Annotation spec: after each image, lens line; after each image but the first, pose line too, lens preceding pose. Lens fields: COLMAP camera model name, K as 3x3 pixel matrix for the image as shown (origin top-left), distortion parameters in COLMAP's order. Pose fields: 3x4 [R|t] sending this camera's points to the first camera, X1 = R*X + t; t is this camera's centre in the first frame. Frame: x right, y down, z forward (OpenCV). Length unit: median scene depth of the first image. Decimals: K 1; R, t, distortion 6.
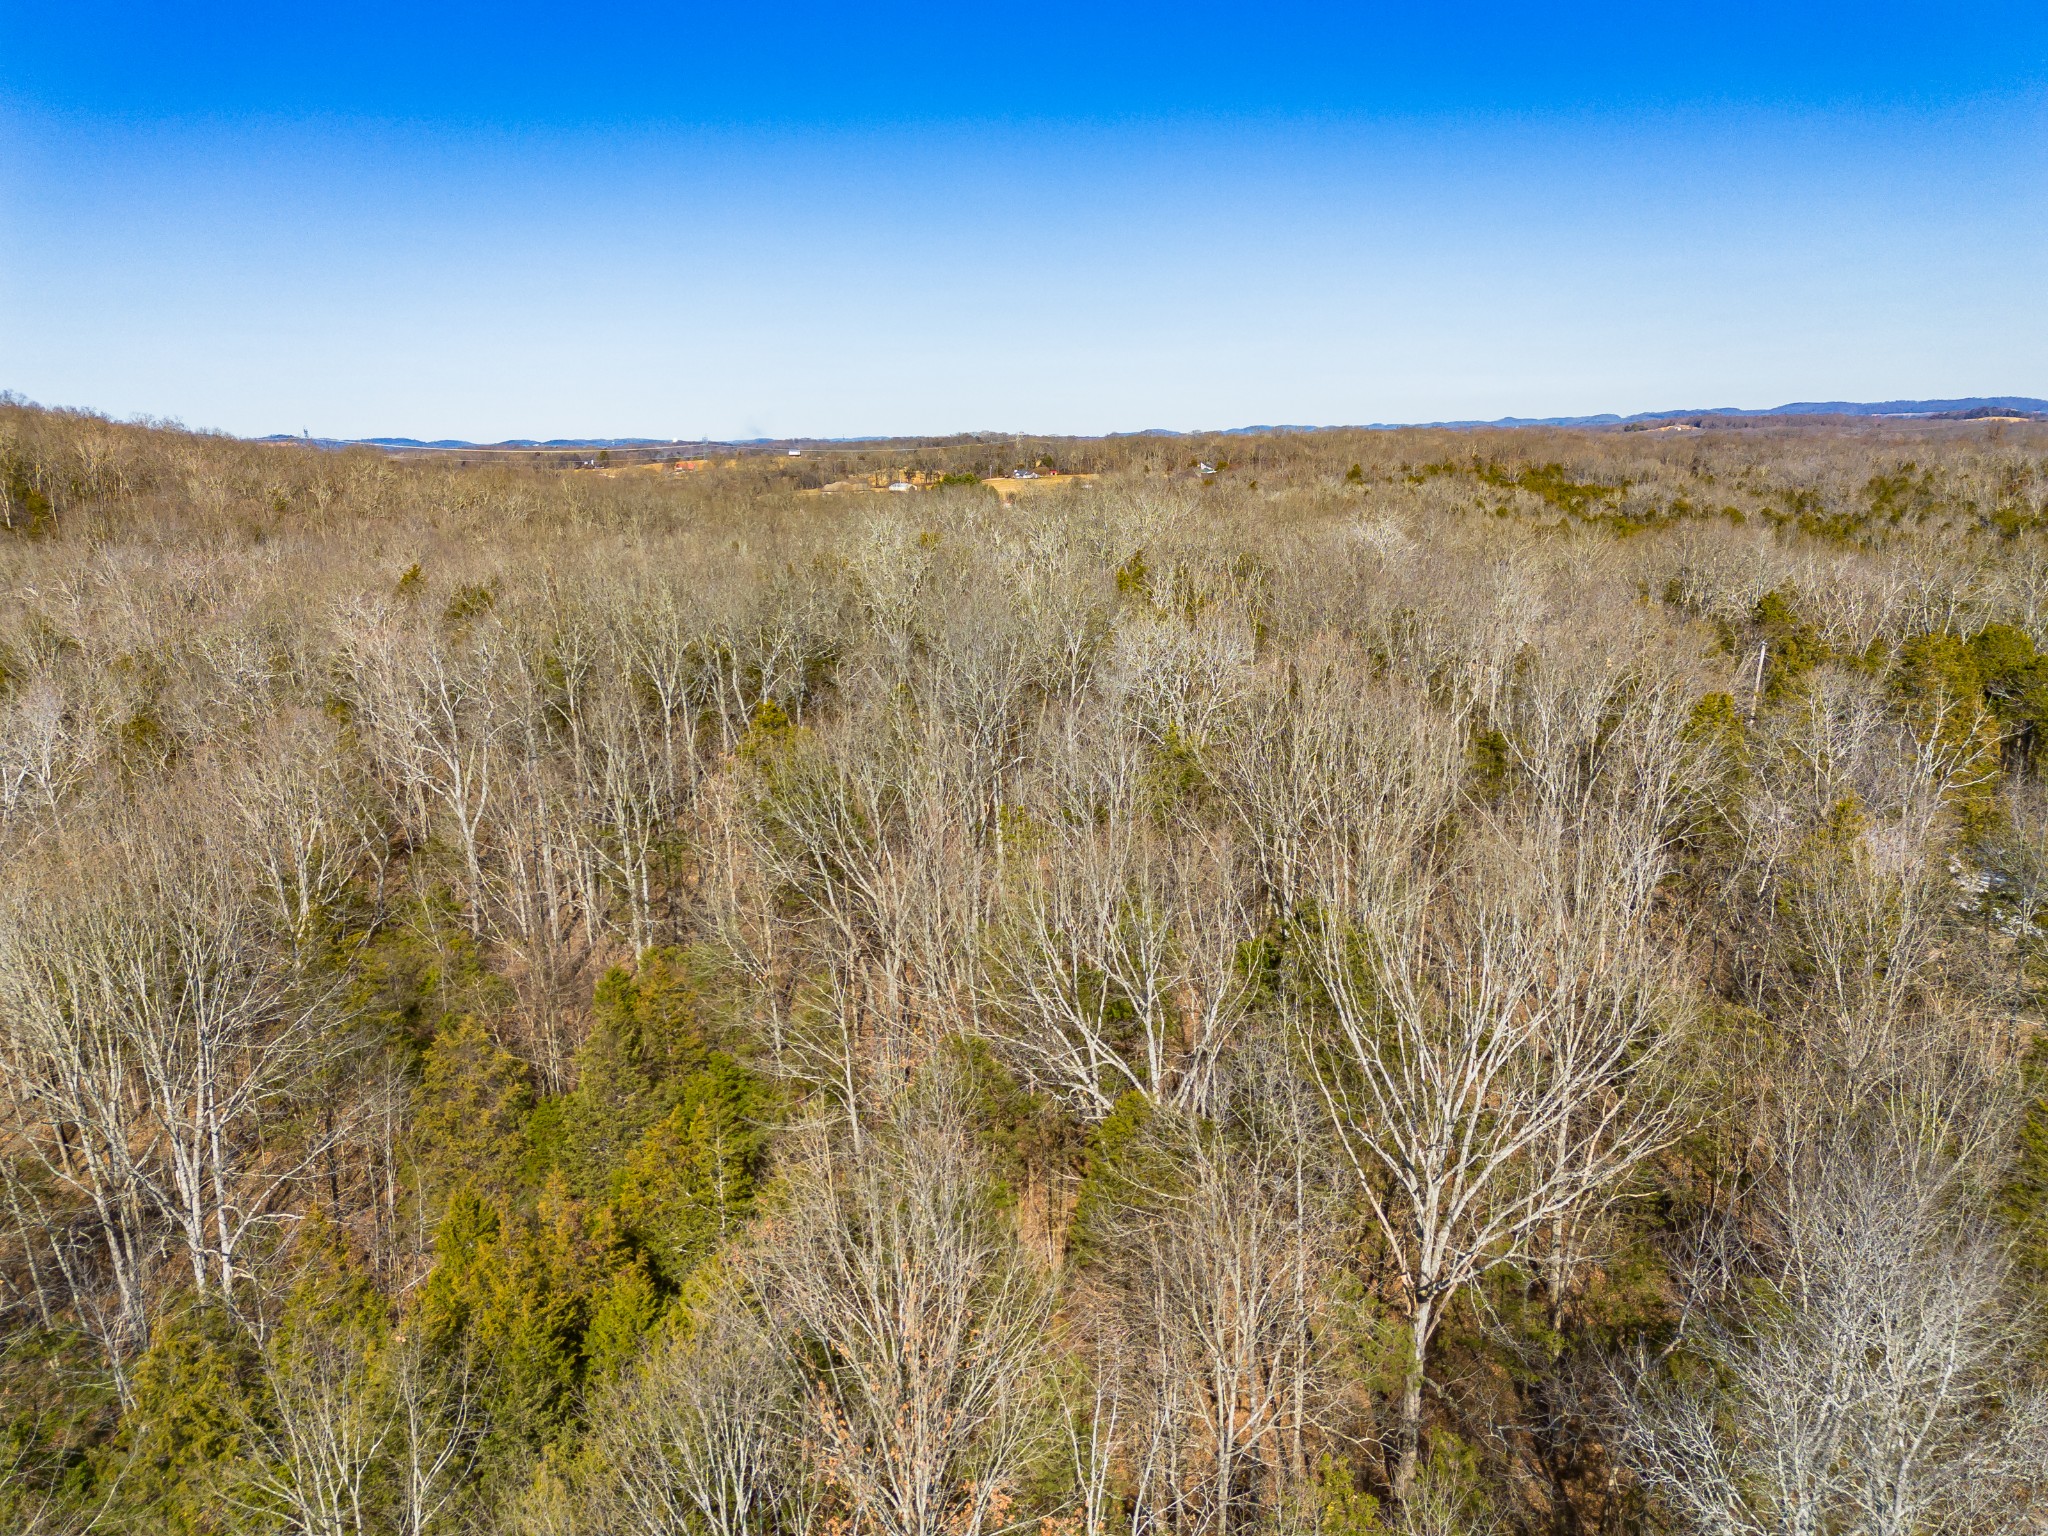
lens RADIAL K [[1424.0, 0, 1022.1], [0, 1424.0, 795.9], [0, 0, 1]] dist [0.069726, -0.030942]
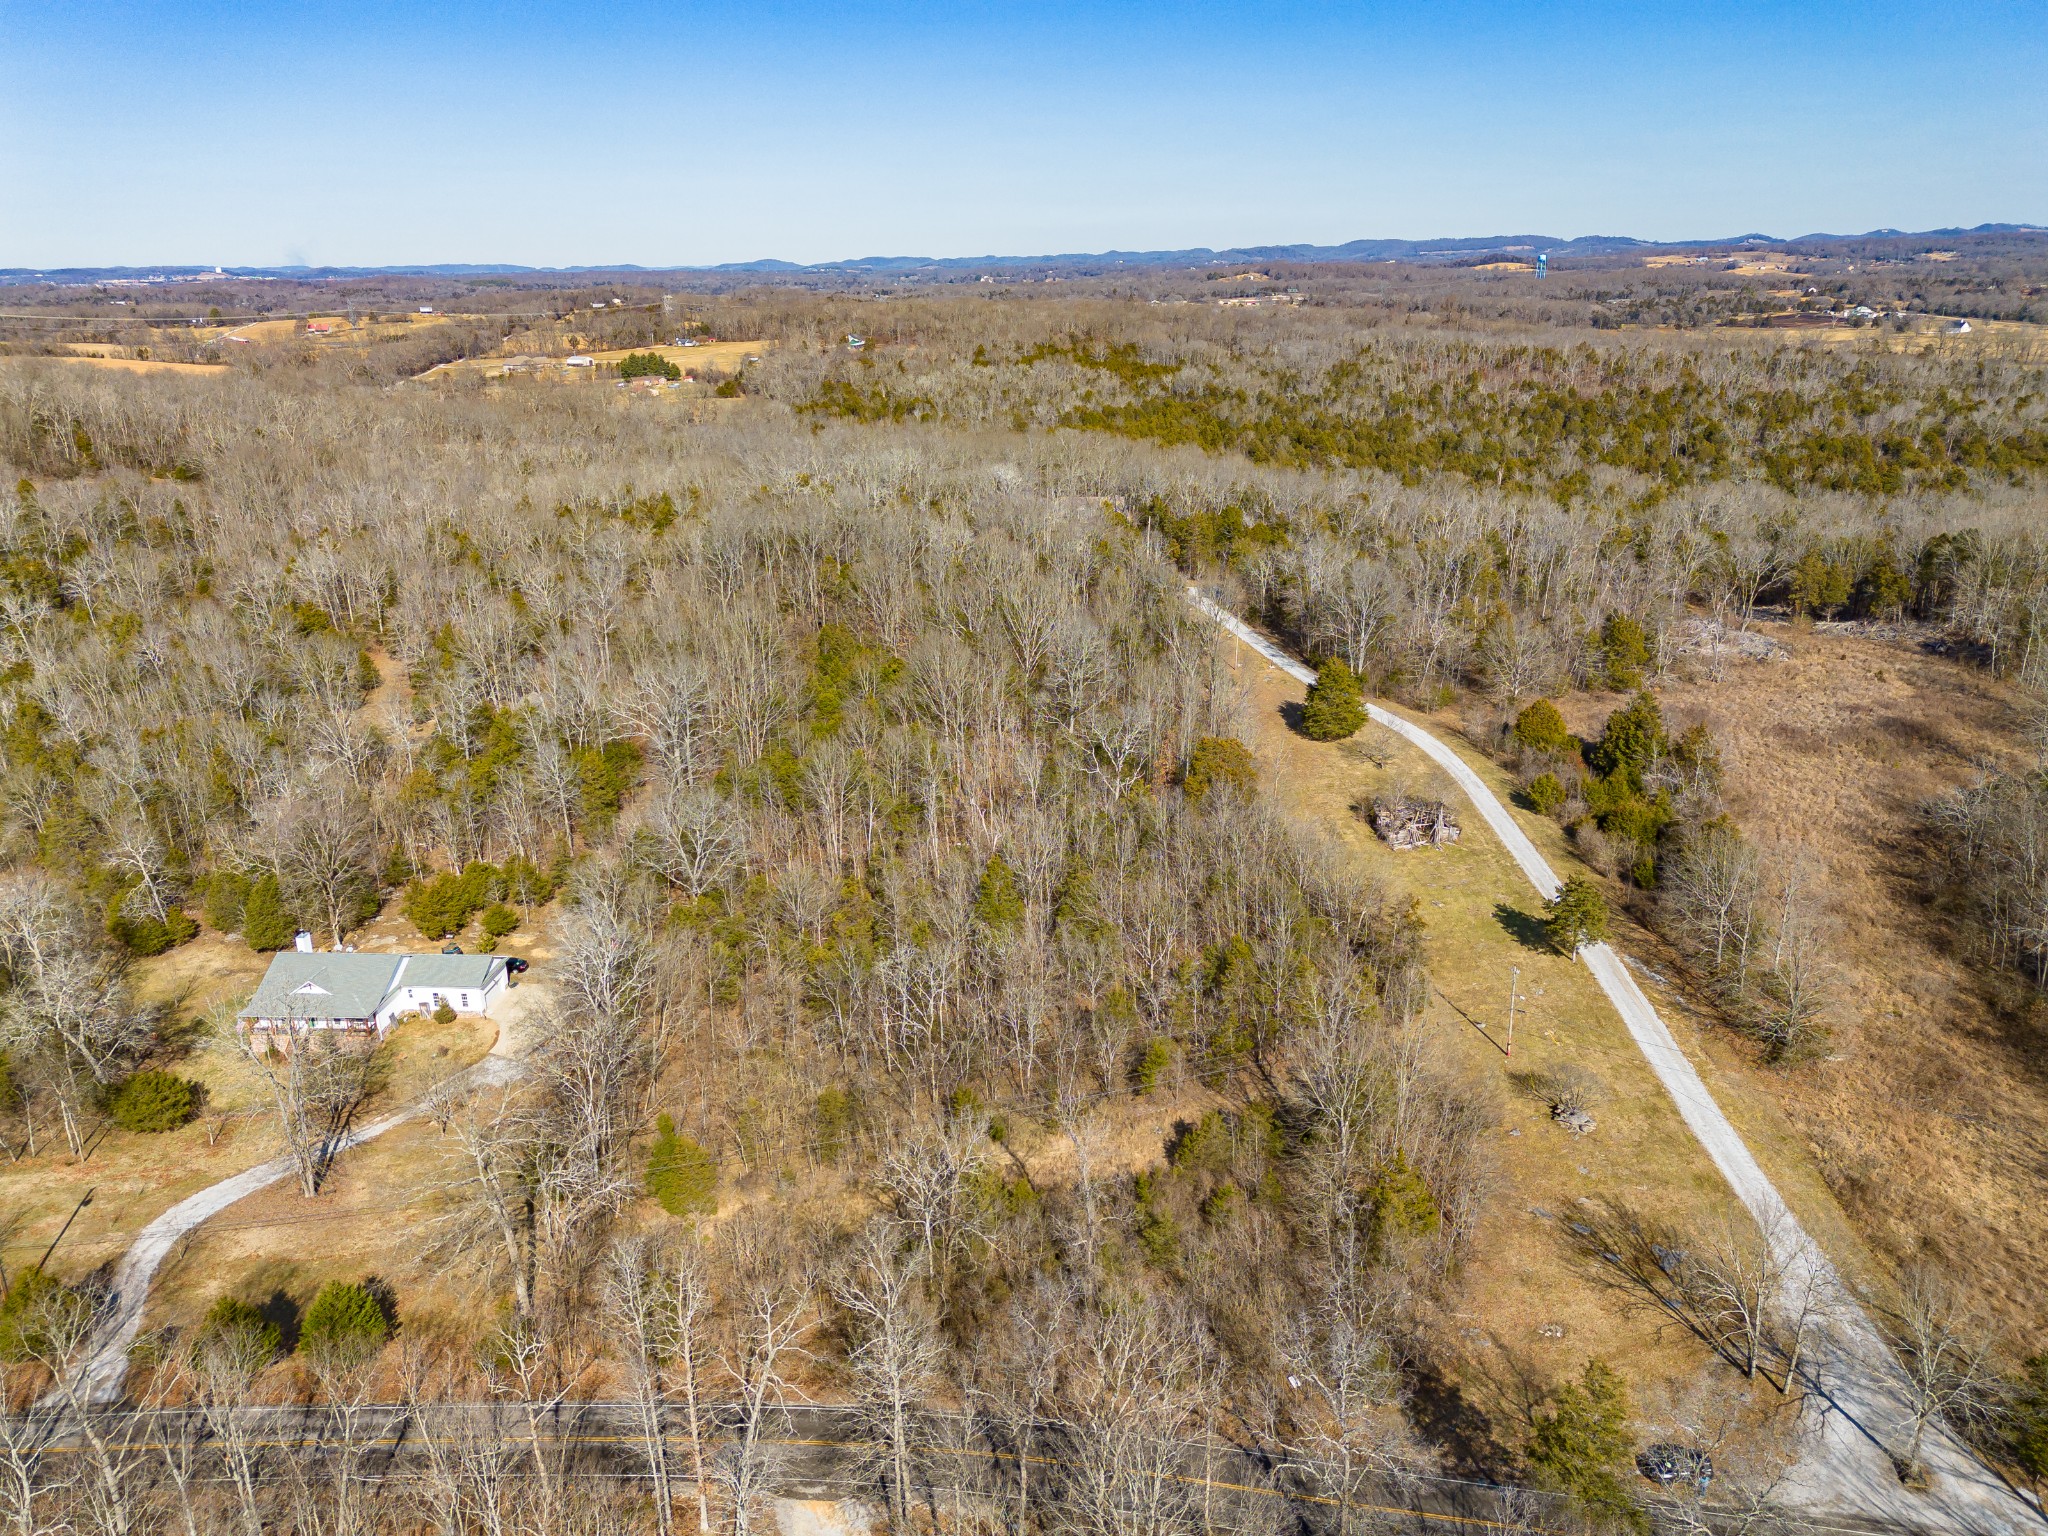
lens RADIAL K [[1434.5, 0, 1024.0], [0, 1434.5, 768.0], [0, 0, 1]] dist [0.084367, -0.052706]
pose [[0.967154, -0.085922, 0.239227, -0.040190], [0.064413, 0.993262, 0.096336, 0.008668], [-0.245893, -0.077763, 0.966173, -0.161118]]
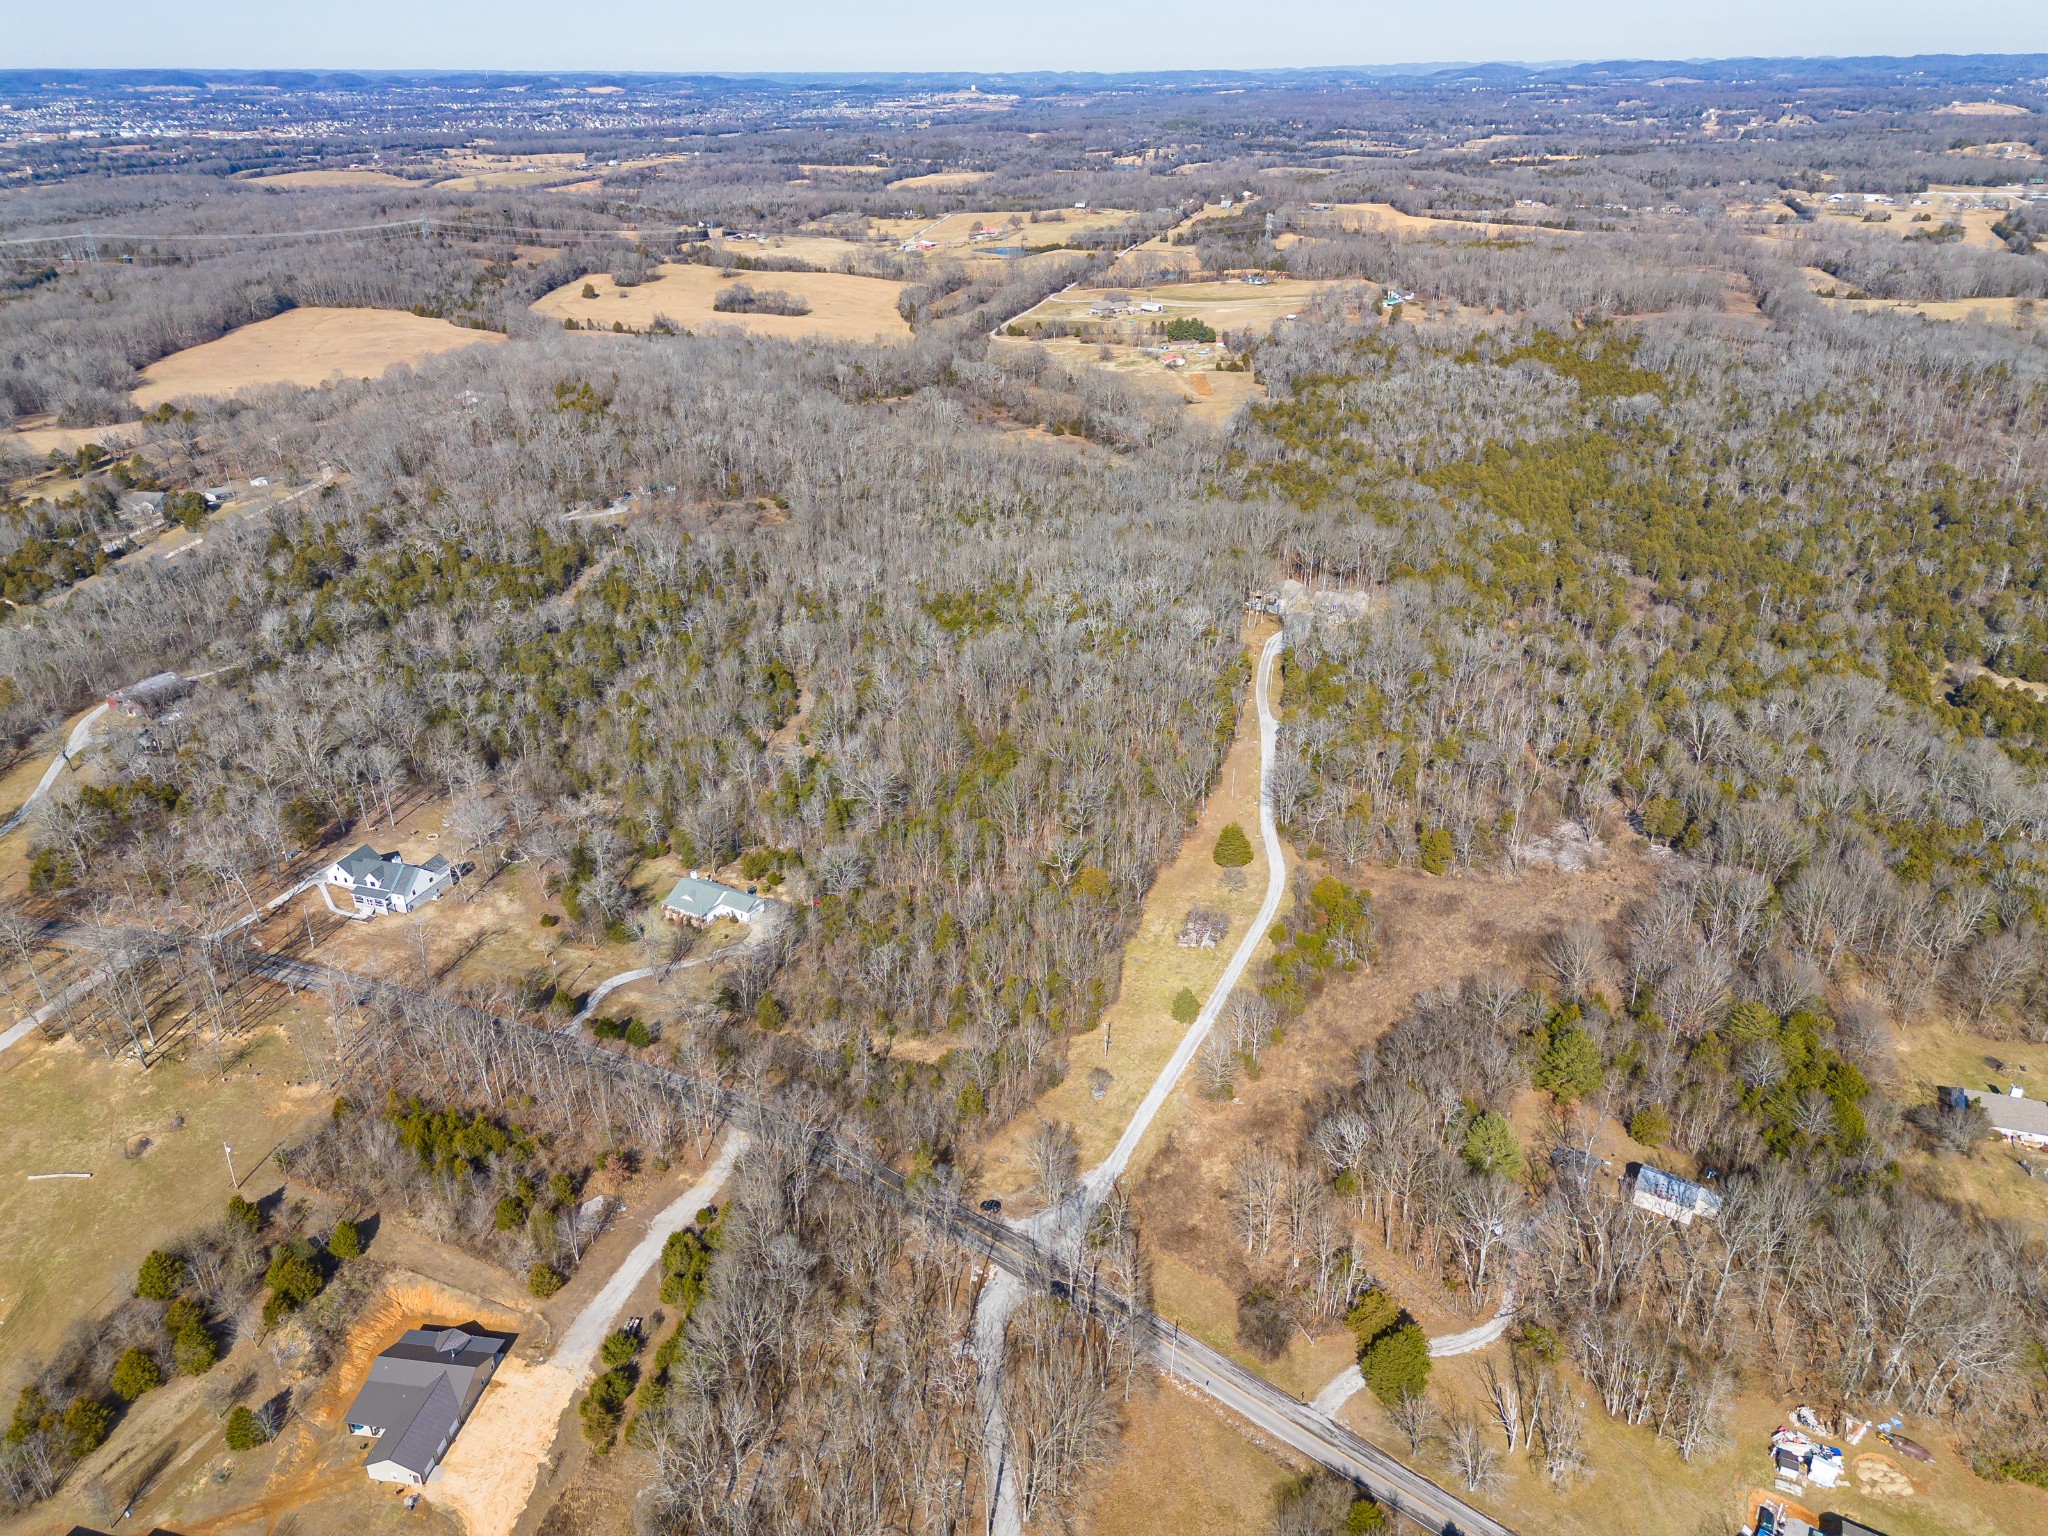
lens RADIAL K [[1434.5, 0, 1024.0], [0, 1434.5, 768.0], [0, 0, 1]] dist [0.084367, -0.052706]
pose [[0.980695, 0.090274, -0.173456, 0.059127], [-0.052416, 0.975954, 0.211579, -0.066835], [0.188385, -0.198402, 0.961846, -0.315210]]
